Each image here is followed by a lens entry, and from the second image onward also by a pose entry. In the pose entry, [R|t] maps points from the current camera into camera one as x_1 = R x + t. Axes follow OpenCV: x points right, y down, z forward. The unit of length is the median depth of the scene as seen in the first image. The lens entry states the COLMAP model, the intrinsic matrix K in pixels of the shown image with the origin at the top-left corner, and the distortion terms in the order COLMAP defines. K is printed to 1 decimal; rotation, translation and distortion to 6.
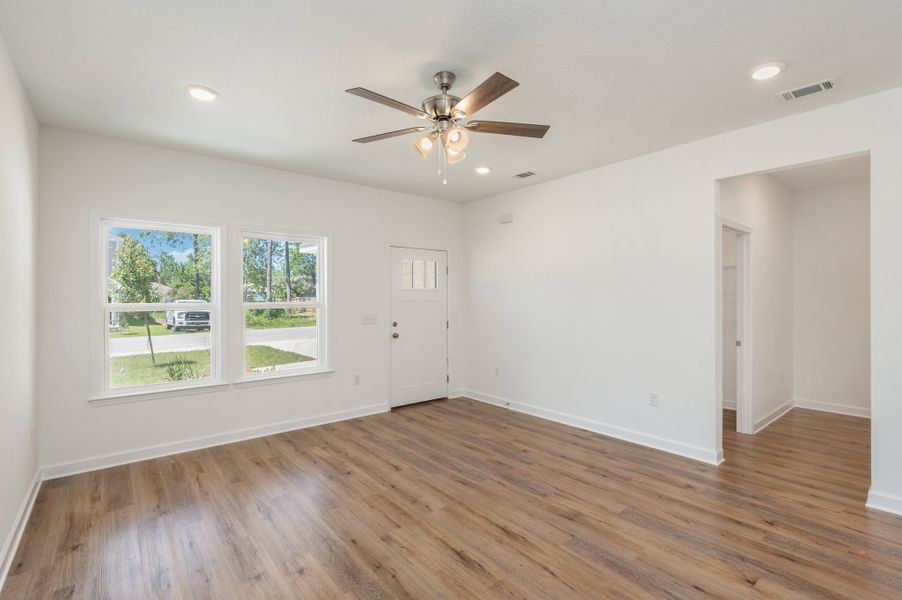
lens RADIAL K [[422.2, 0, 451.1], [0, 422.2, 299.7], [0, 0, 1]] dist [0.001439, -0.000205]
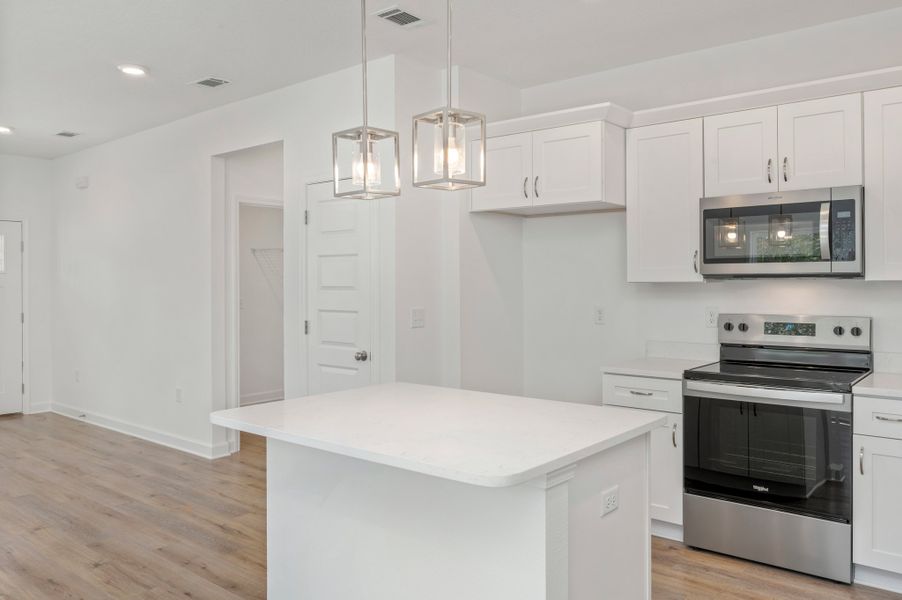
lens RADIAL K [[691.5, 0, 450.3], [0, 691.5, 285.1], [0, 0, 1]] dist [-0.025075, -0.002000]
pose [[0.981809, -0.005948, 0.189779, 0.817435], [0.005808, 0.999982, 0.001298, 0.003390], [-0.189783, -0.000172, 0.981826, -0.581106]]
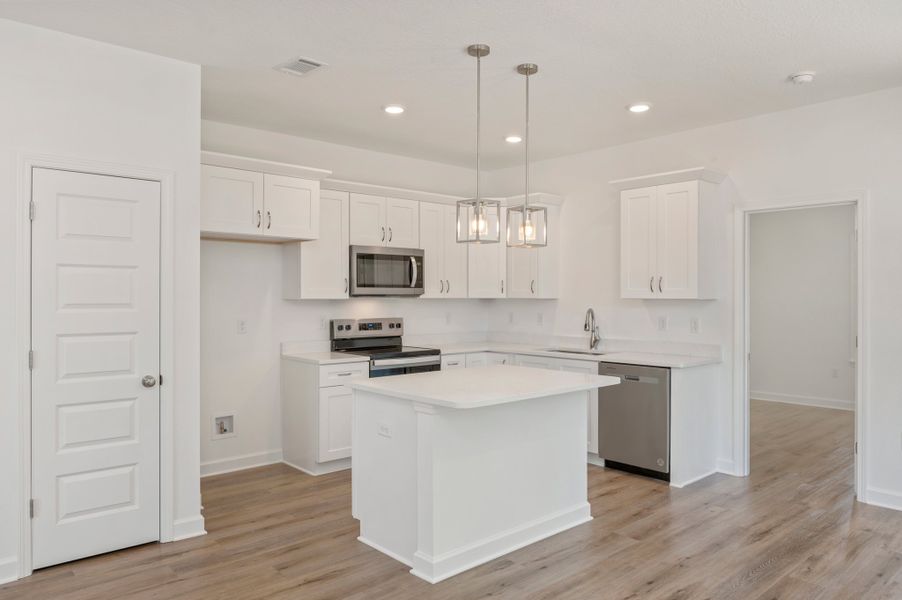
lens RADIAL K [[633.8, 0, 452.8], [0, 633.8, 302.9], [0, 0, 1]] dist [-0.012671, -0.001588]
pose [[-0.050714, -0.009681, 0.998666, -0.072216], [0.004613, 0.999940, 0.009928, -0.001795], [-0.998703, 0.005111, -0.050667, 0.179040]]
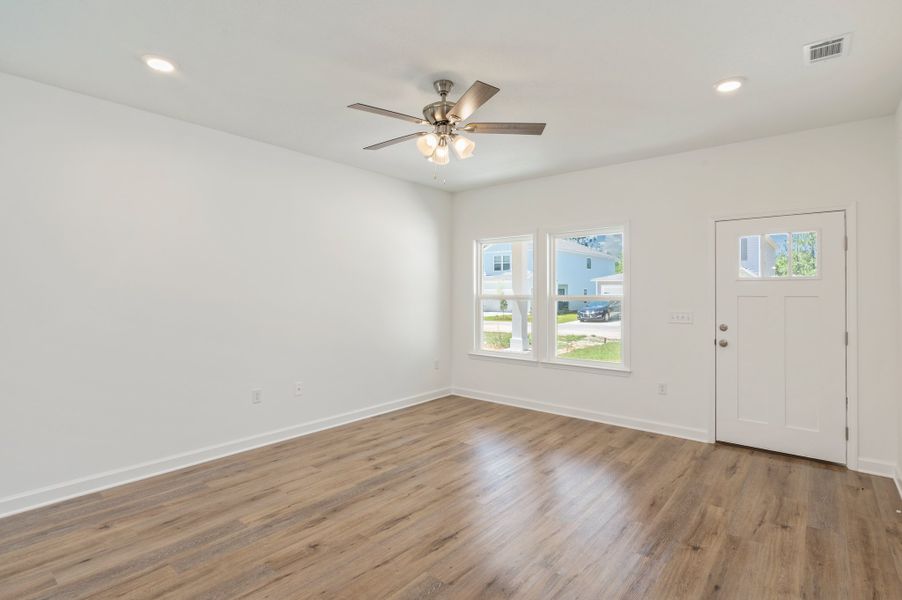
lens RADIAL K [[441.0, 0, 443.8], [0, 441.0, 288.1], [0, 0, 1]] dist [-0.000480, -0.000562]
pose [[0.182001, -0.006869, -0.983274, 0.754460], [-0.005696, 0.999951, -0.008040, -0.002547], [0.983282, 0.007064, 0.181953, 0.555611]]
